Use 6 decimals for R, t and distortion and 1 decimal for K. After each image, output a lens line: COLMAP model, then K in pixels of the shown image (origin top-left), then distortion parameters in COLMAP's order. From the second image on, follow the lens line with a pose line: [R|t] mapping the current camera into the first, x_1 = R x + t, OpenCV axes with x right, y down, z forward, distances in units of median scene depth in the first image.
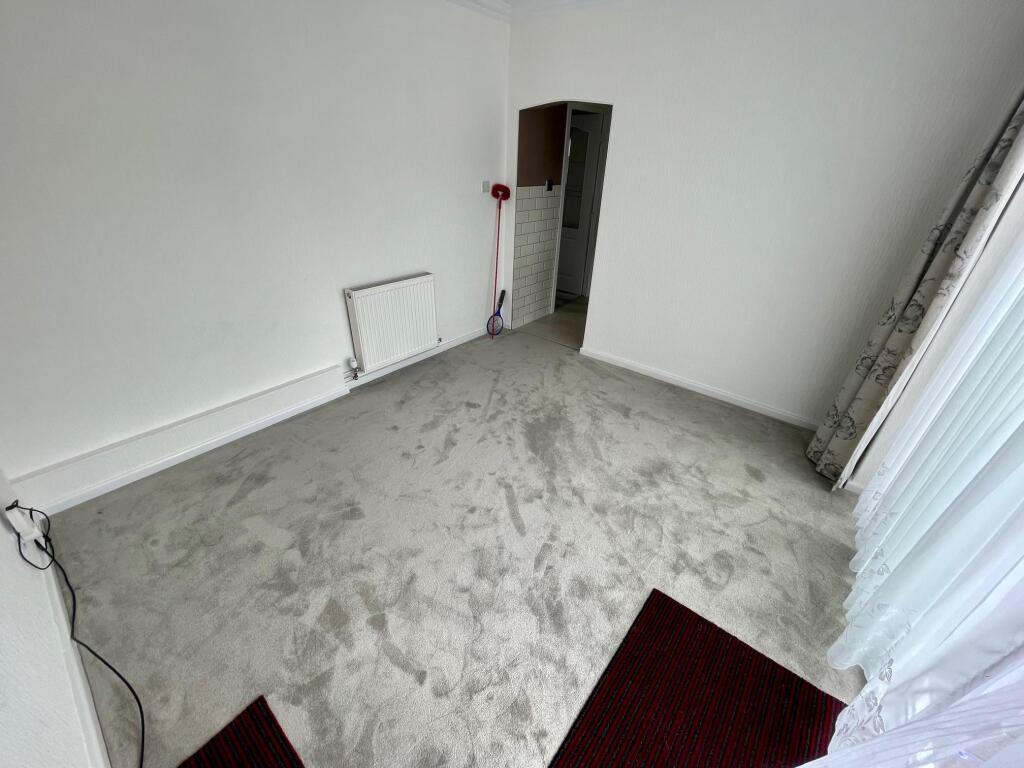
lens RADIAL K [[413.8, 0, 517.2], [0, 413.8, 389.9], [0, 0, 1]] dist [0.002224, -0.000088]
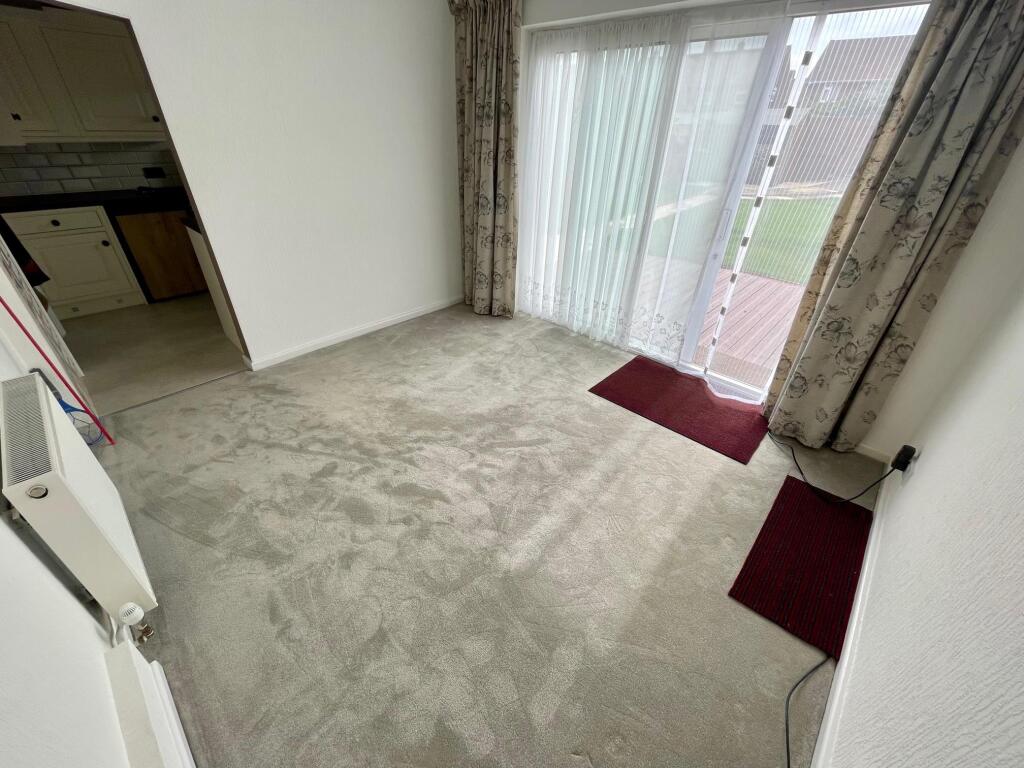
lens RADIAL K [[413.8, 0, 510.9], [0, 413.8, 385.6], [0, 0, 1]] dist [0.002224, -0.000088]
pose [[0.062574, -0.556604, 0.828418, -0.663264], [0.472766, 0.747542, 0.466554, -0.282878], [-0.878963, 0.362454, 0.309920, 0.490701]]
